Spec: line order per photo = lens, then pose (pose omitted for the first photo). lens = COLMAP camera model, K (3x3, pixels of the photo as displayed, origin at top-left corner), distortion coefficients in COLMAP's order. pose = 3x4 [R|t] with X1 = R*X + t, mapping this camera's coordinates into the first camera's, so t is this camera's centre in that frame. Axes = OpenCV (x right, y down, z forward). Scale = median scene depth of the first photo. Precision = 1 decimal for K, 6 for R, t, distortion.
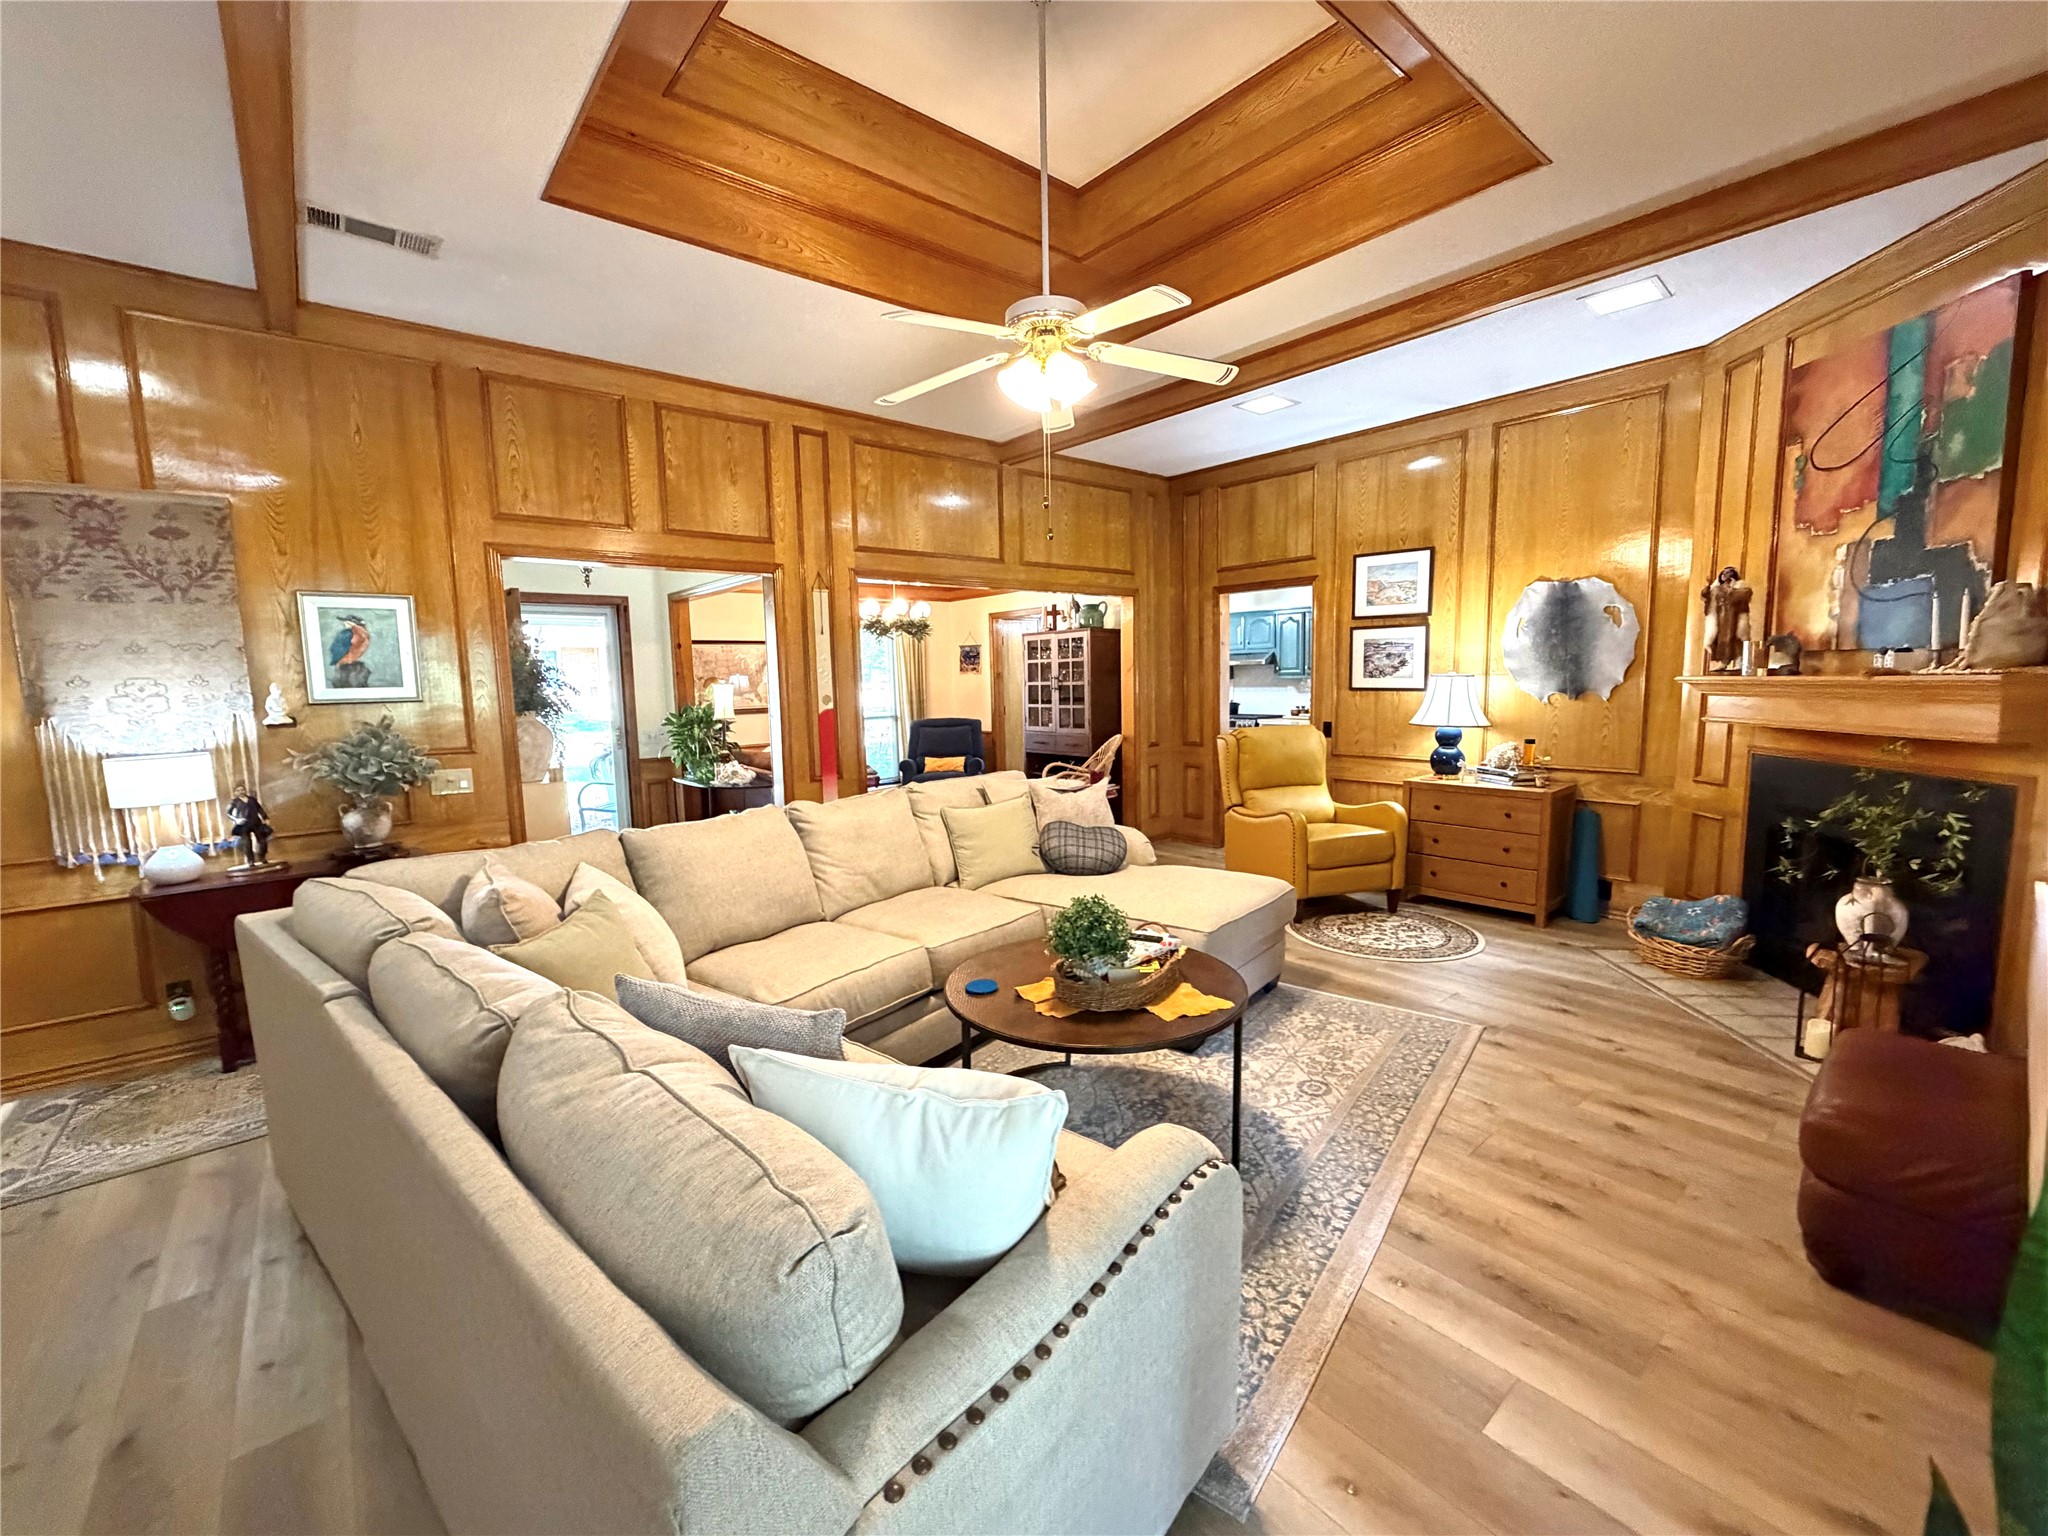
lens RADIAL K [[831.6, 0, 1026.0], [0, 831.6, 772.7], [0, 0, 1]] dist [-0.000659, -0.000354]
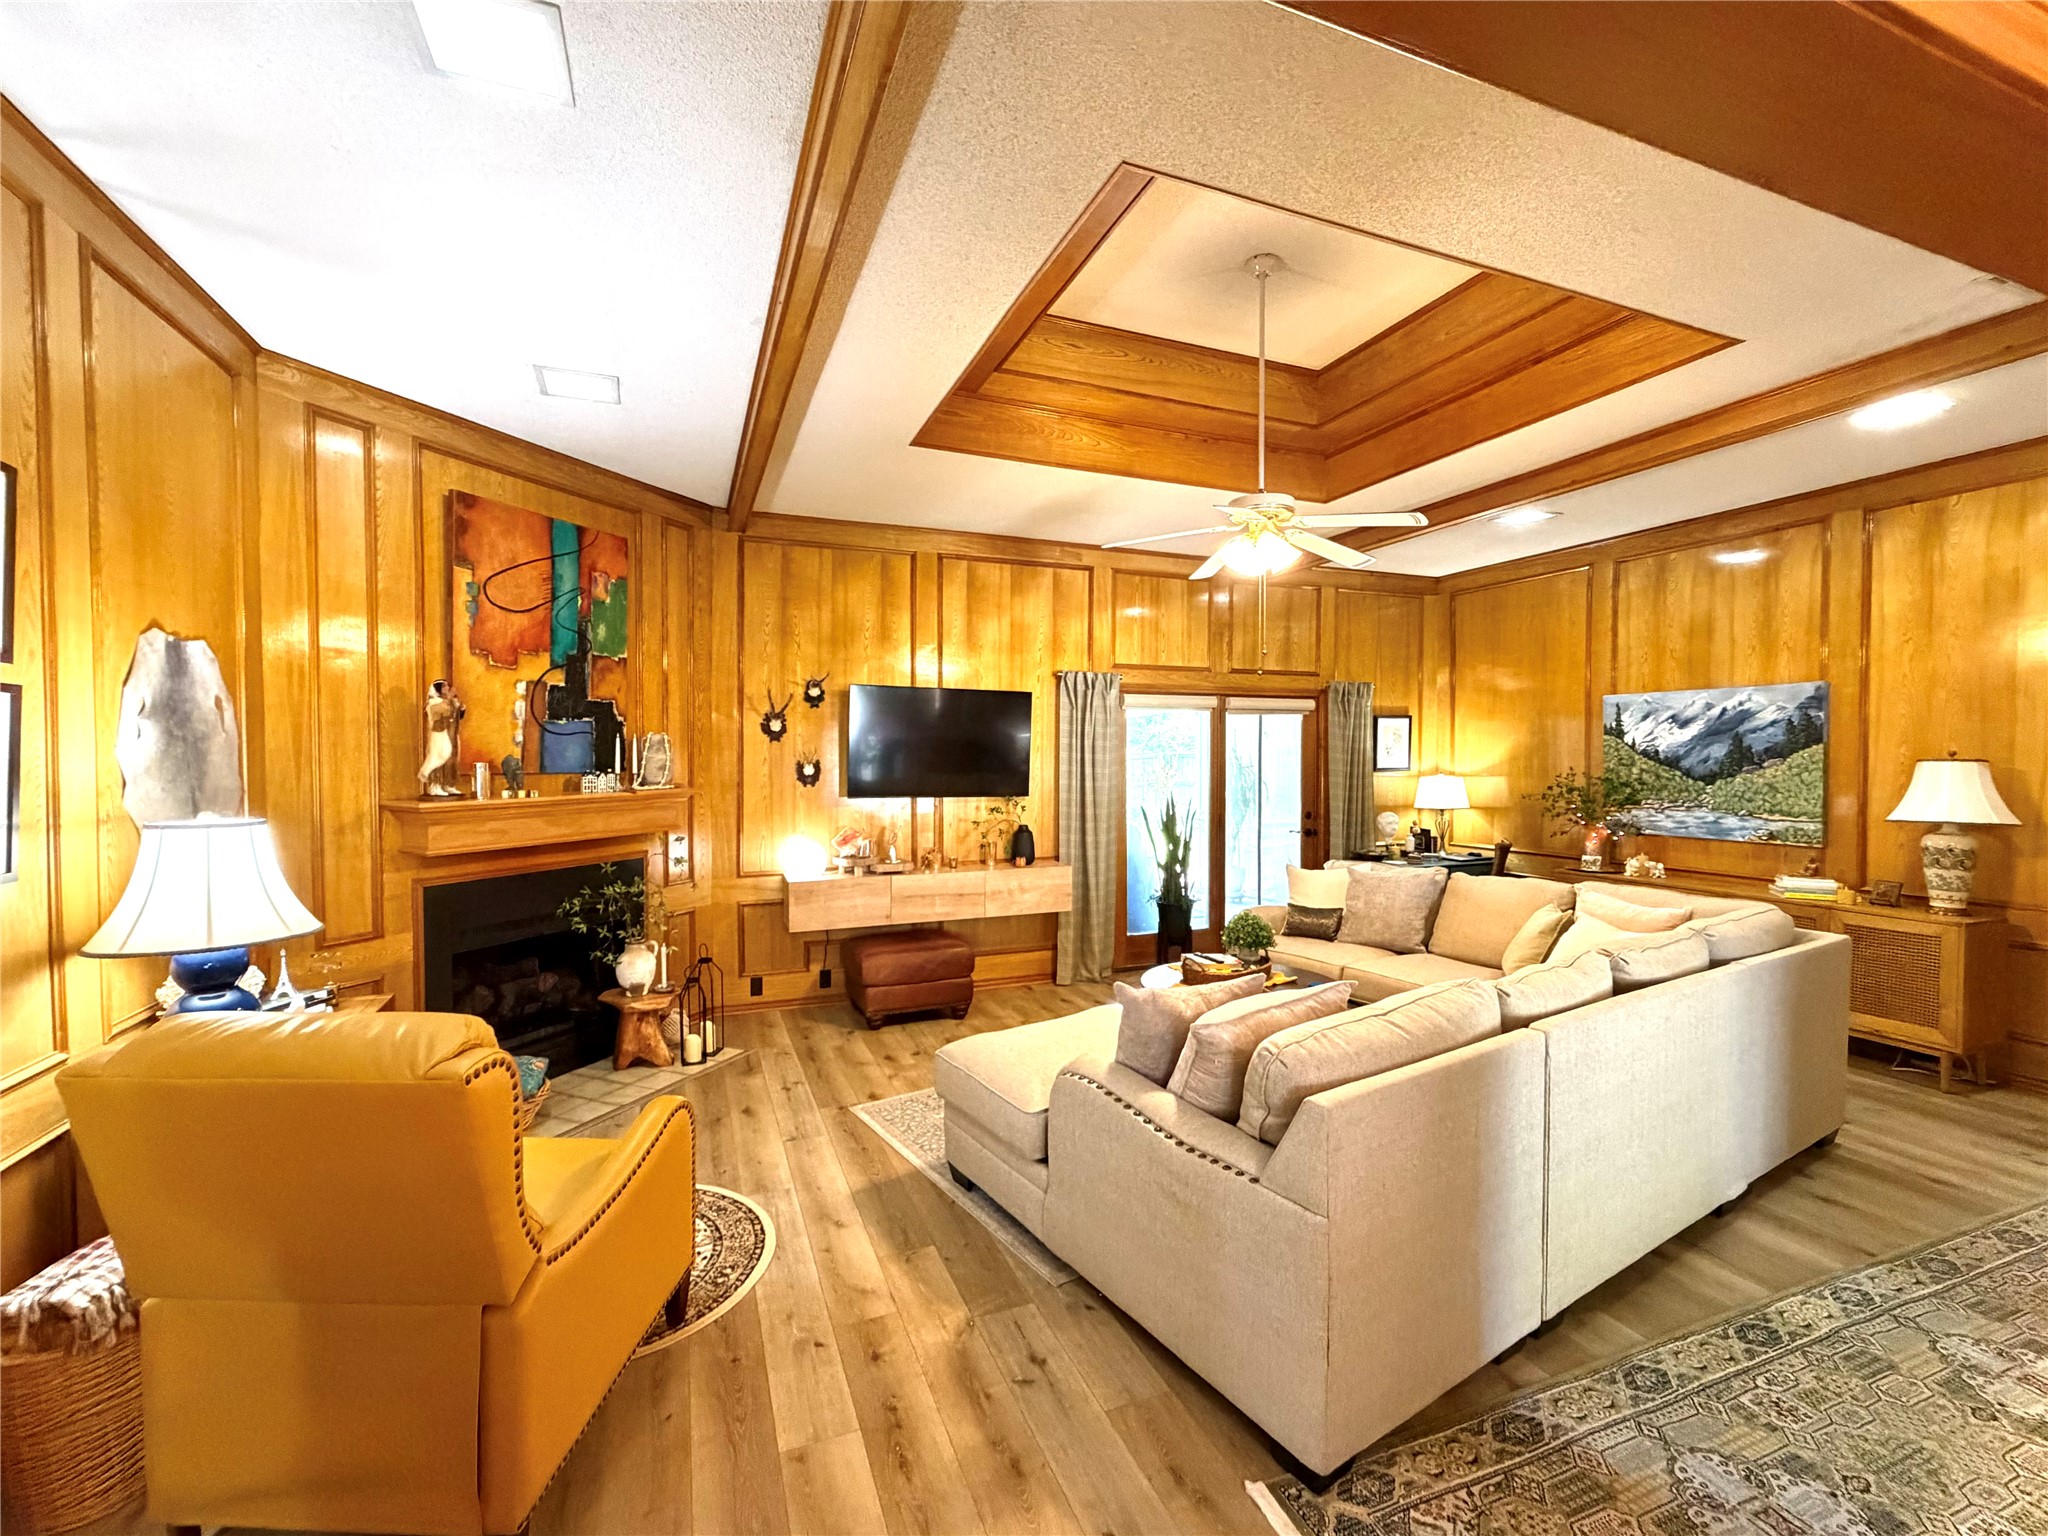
lens RADIAL K [[881.1, 0, 1026.0], [0, 881.1, 772.1], [0, 0, 1]] dist [0.011696, -0.000222]
pose [[-0.950175, 0.020195, 0.311063, -0.039504], [0.061936, 0.990234, 0.124900, -0.265676], [-0.305503, 0.137942, -0.942146, 1.985543]]
